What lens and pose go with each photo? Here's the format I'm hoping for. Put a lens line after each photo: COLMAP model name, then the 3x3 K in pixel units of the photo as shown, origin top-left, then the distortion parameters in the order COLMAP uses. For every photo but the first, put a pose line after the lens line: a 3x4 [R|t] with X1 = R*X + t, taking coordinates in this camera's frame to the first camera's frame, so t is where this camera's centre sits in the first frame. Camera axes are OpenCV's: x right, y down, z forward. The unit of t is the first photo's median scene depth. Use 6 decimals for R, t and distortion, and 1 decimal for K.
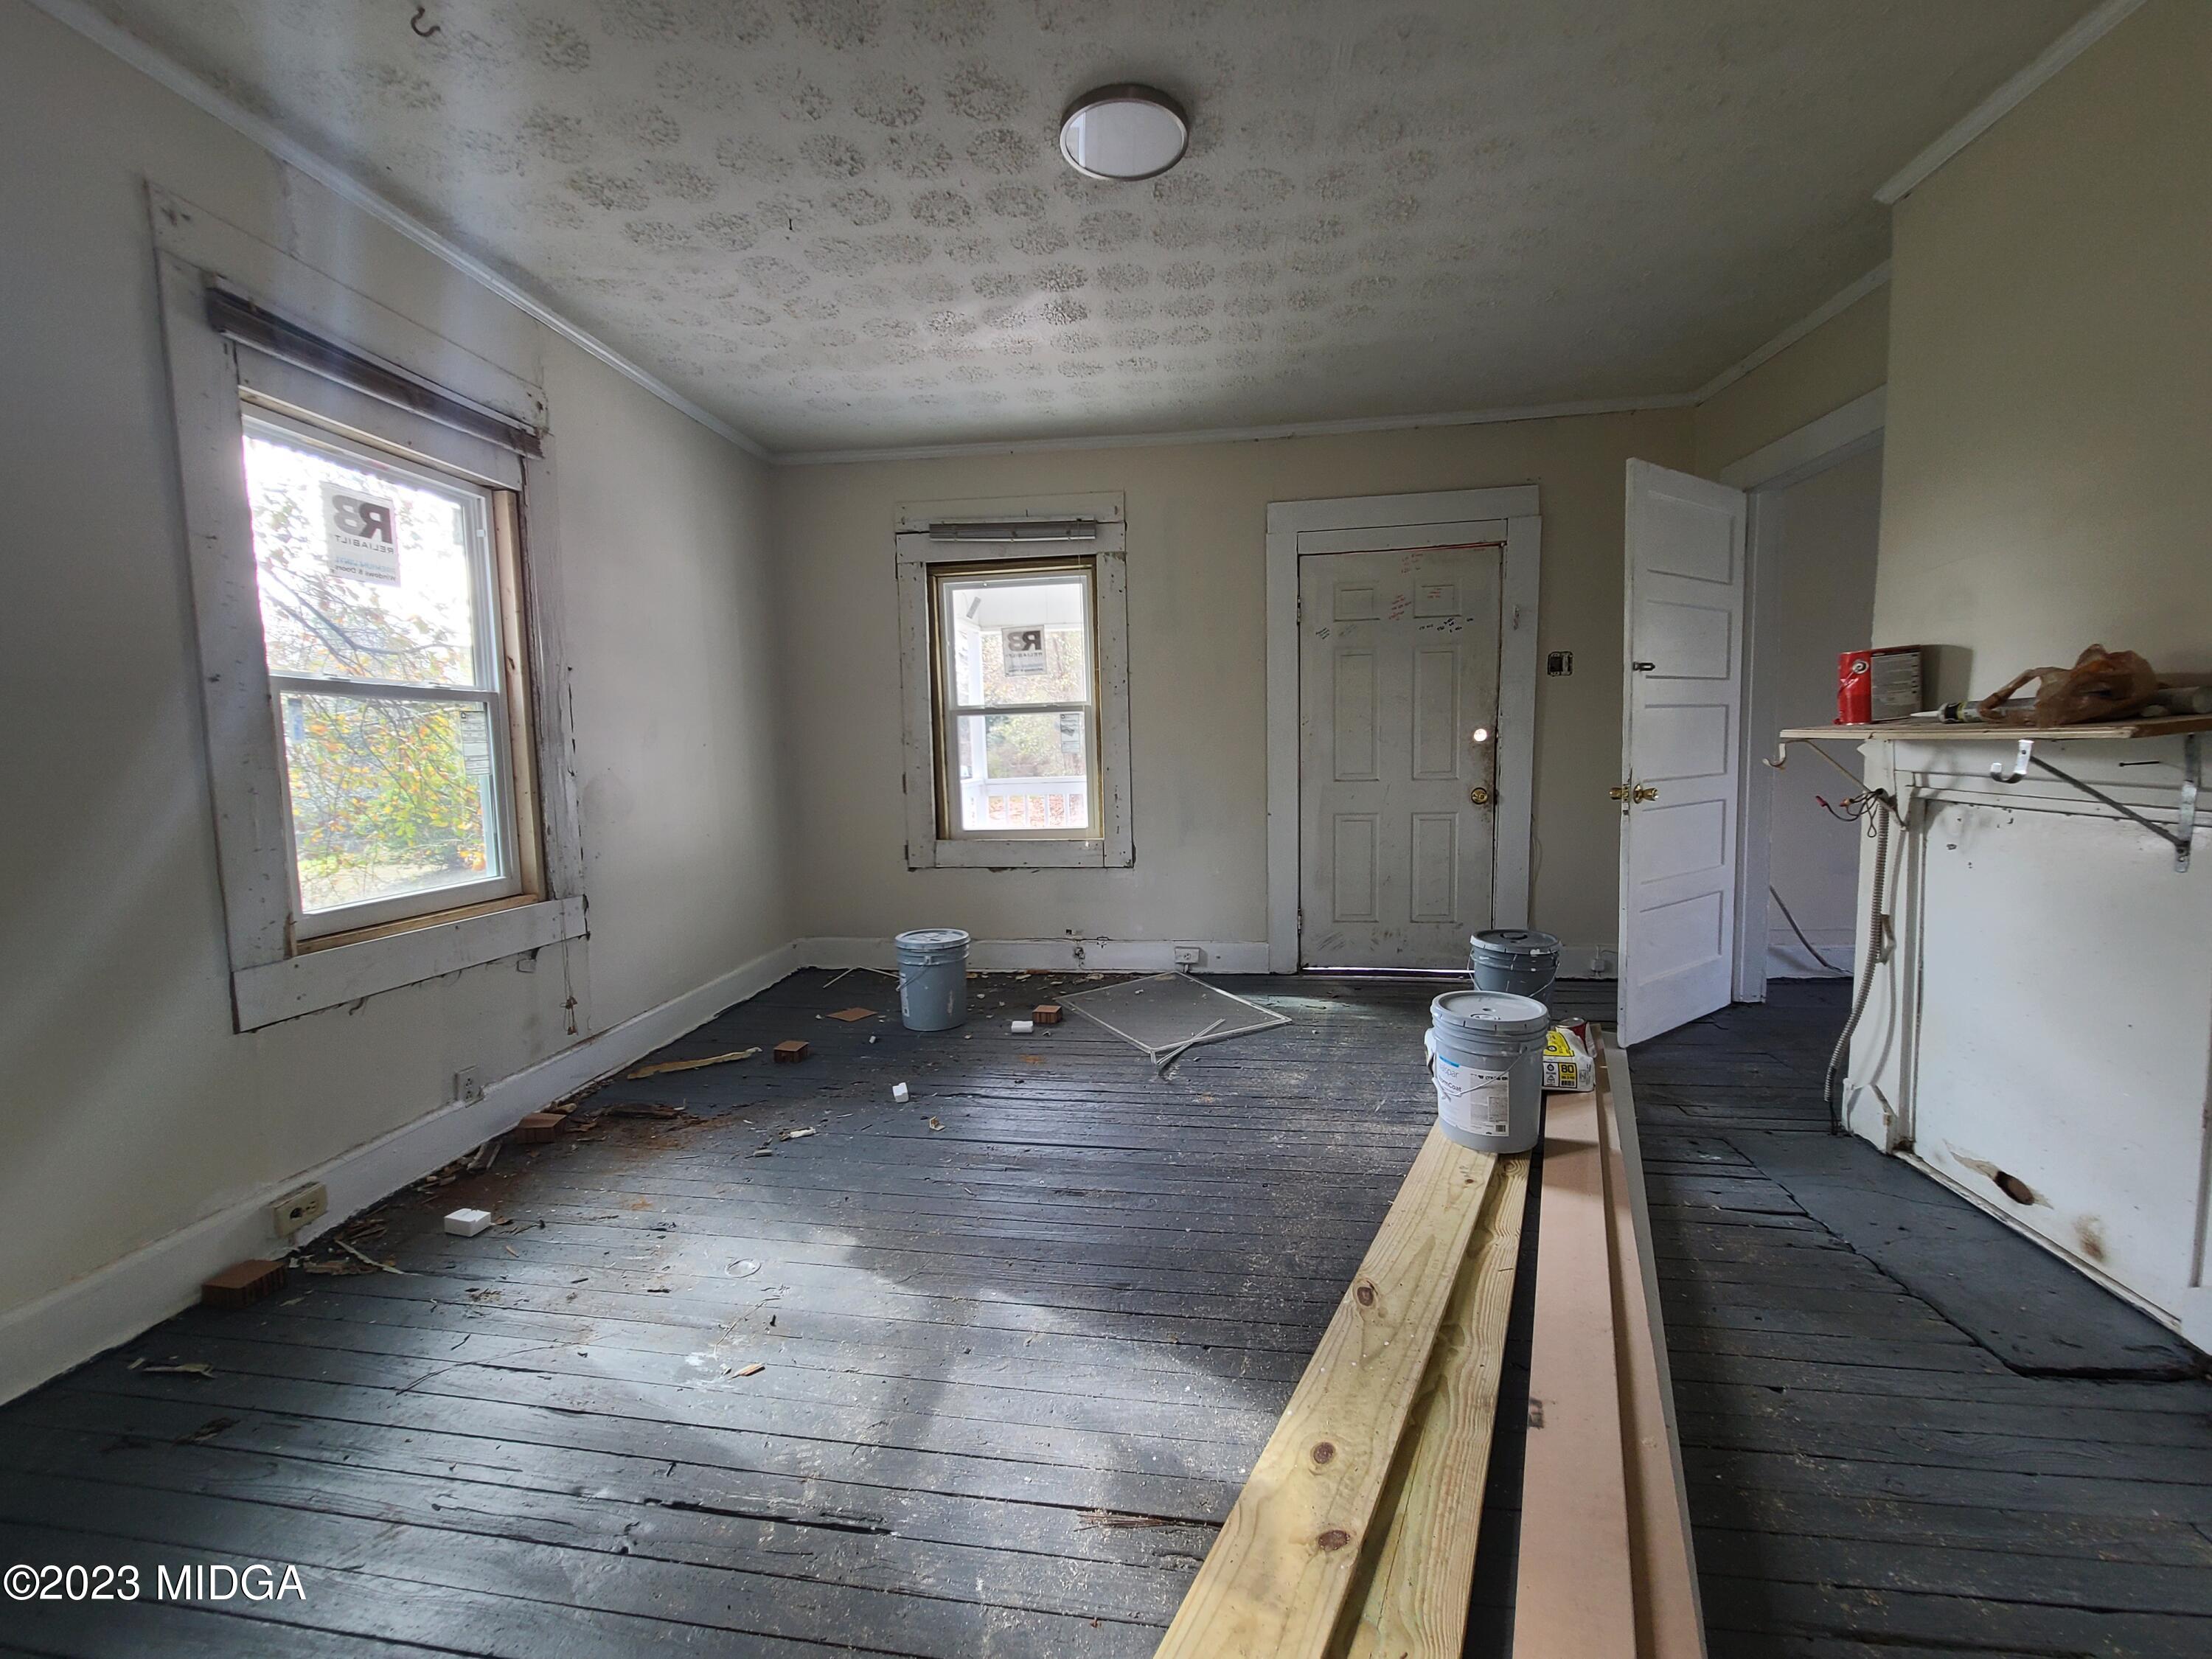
lens RADIAL K [[908.5, 0, 1102.4], [0, 908.5, 829.0], [0, 0, 1]] dist [0.000914, 0.000049]
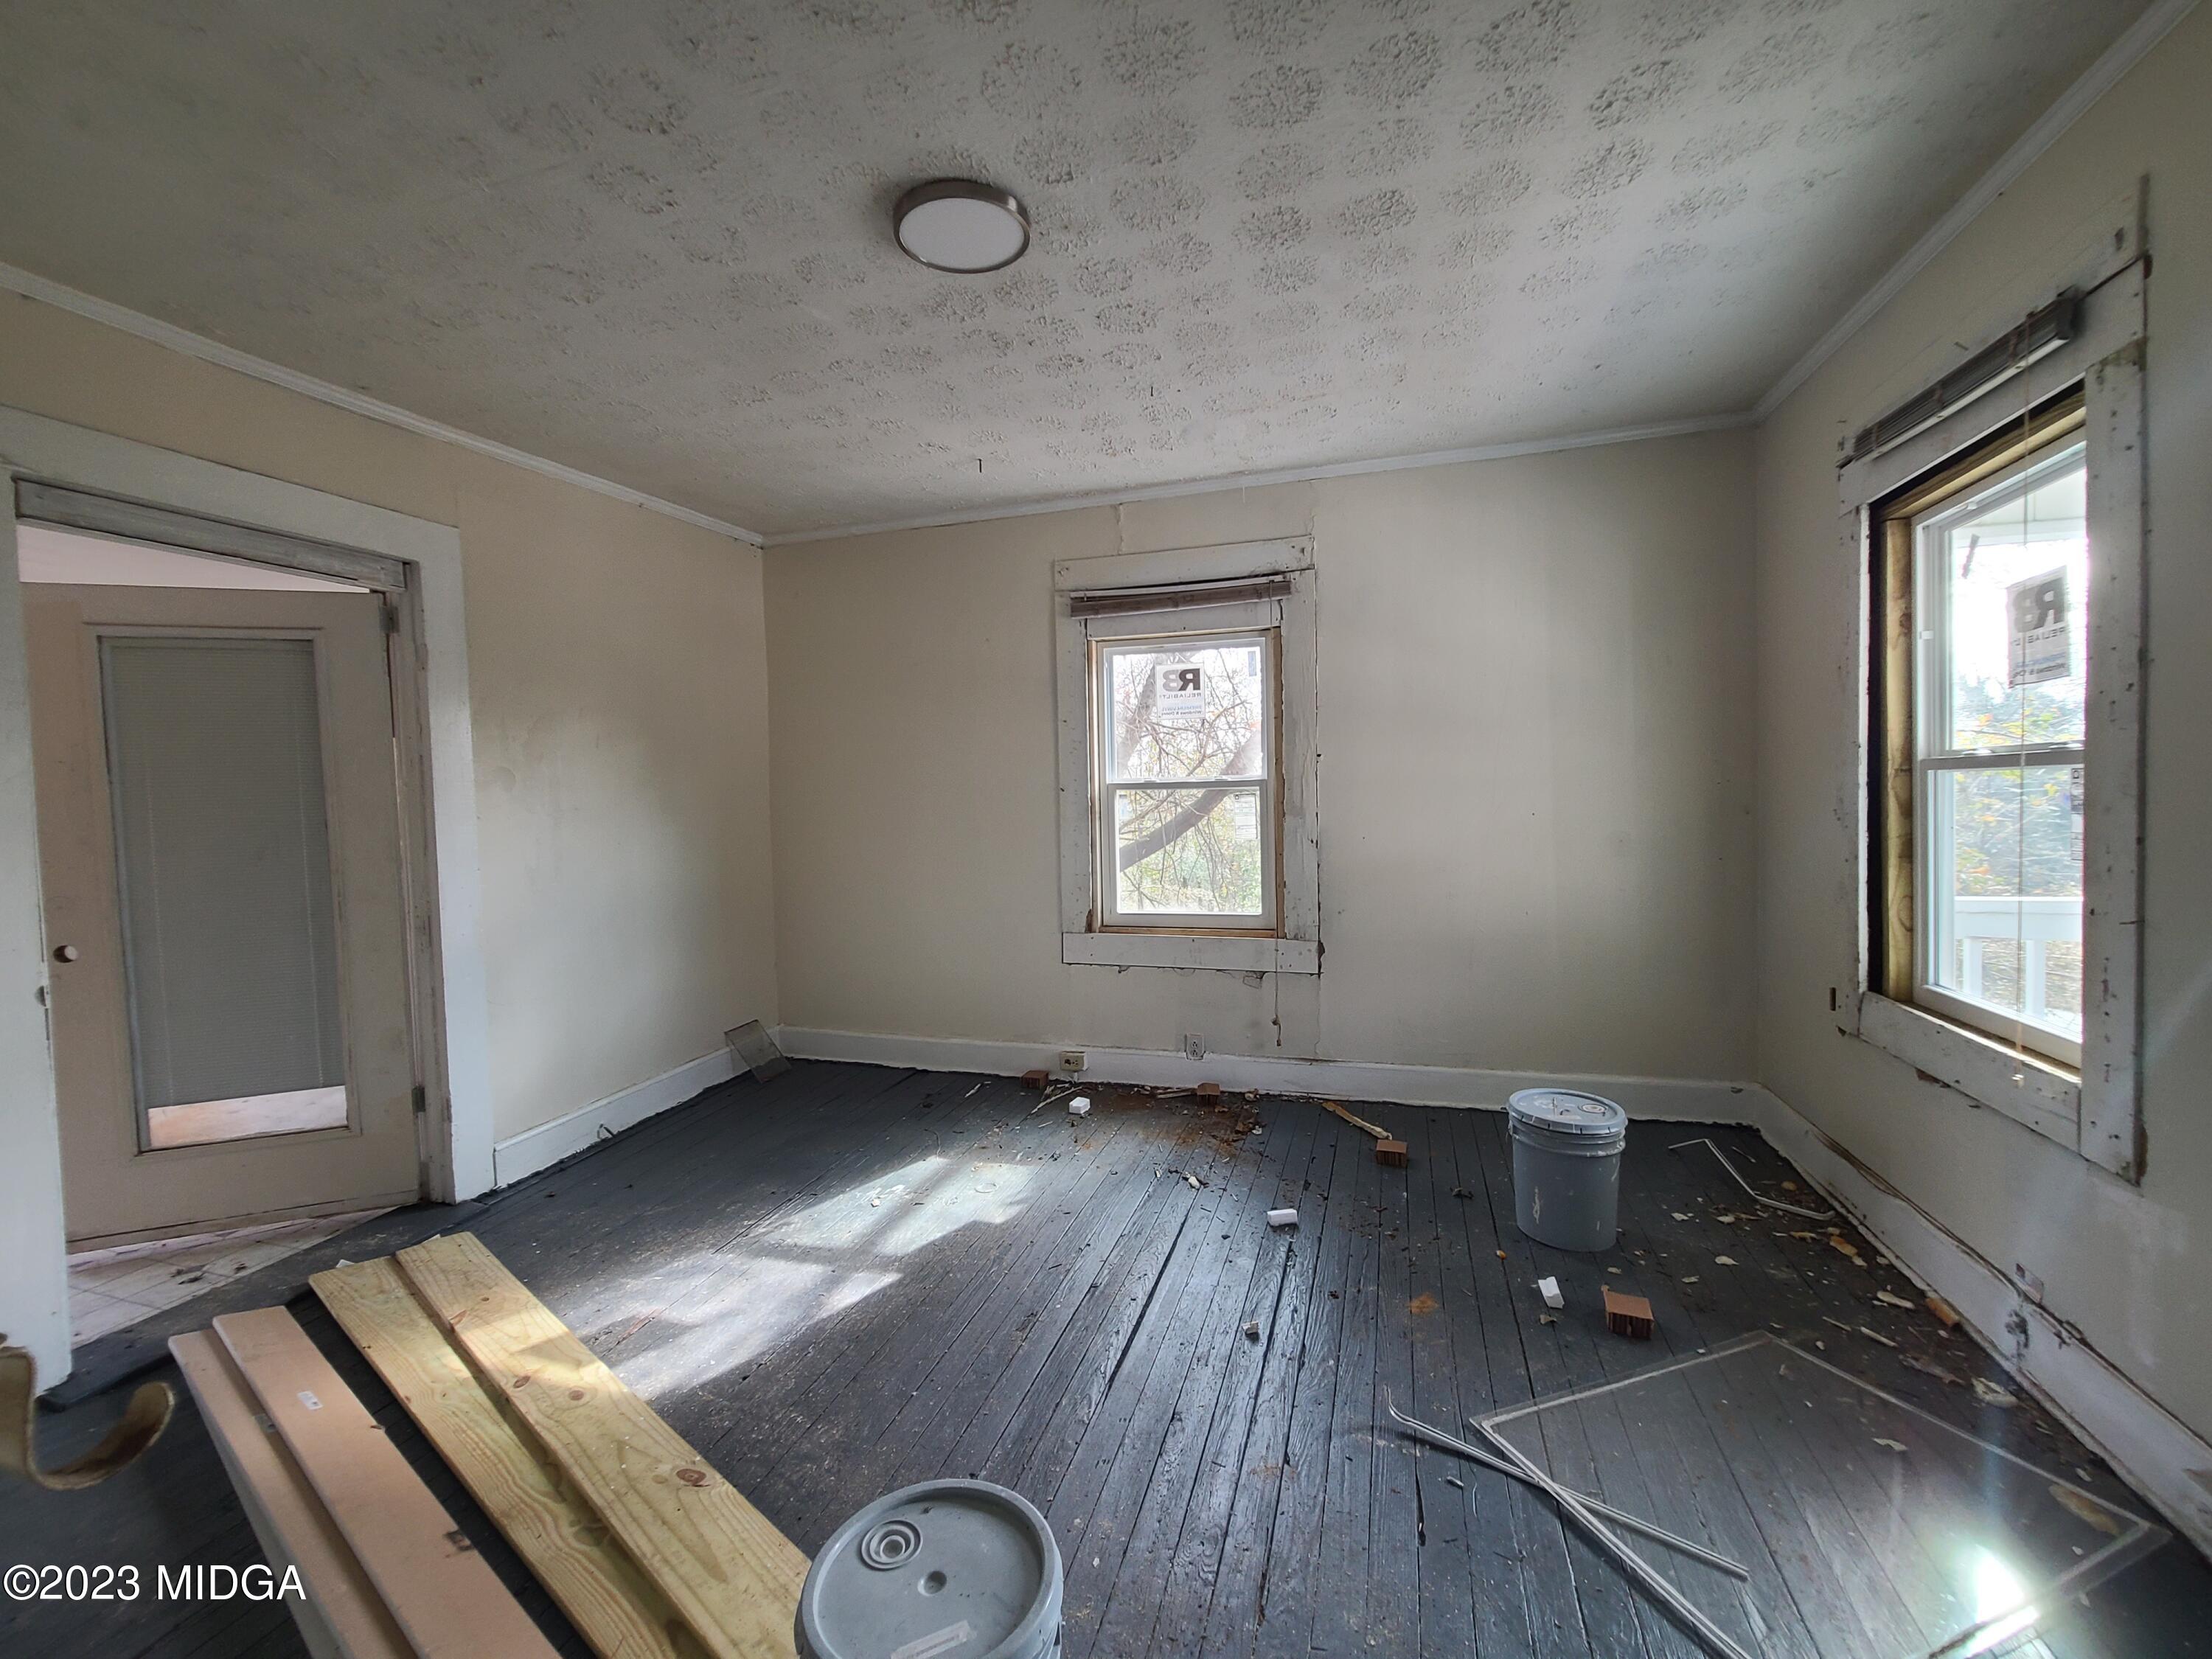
lens RADIAL K [[908.5, 0, 1102.4], [0, 908.5, 829.0], [0, 0, 1]] dist [0.000914, 0.000049]
pose [[-0.174575, 0.065470, -0.982465, 0.843641], [-0.057609, 0.995399, 0.076569, -0.195275], [0.982957, 0.069966, -0.170000, 1.175584]]
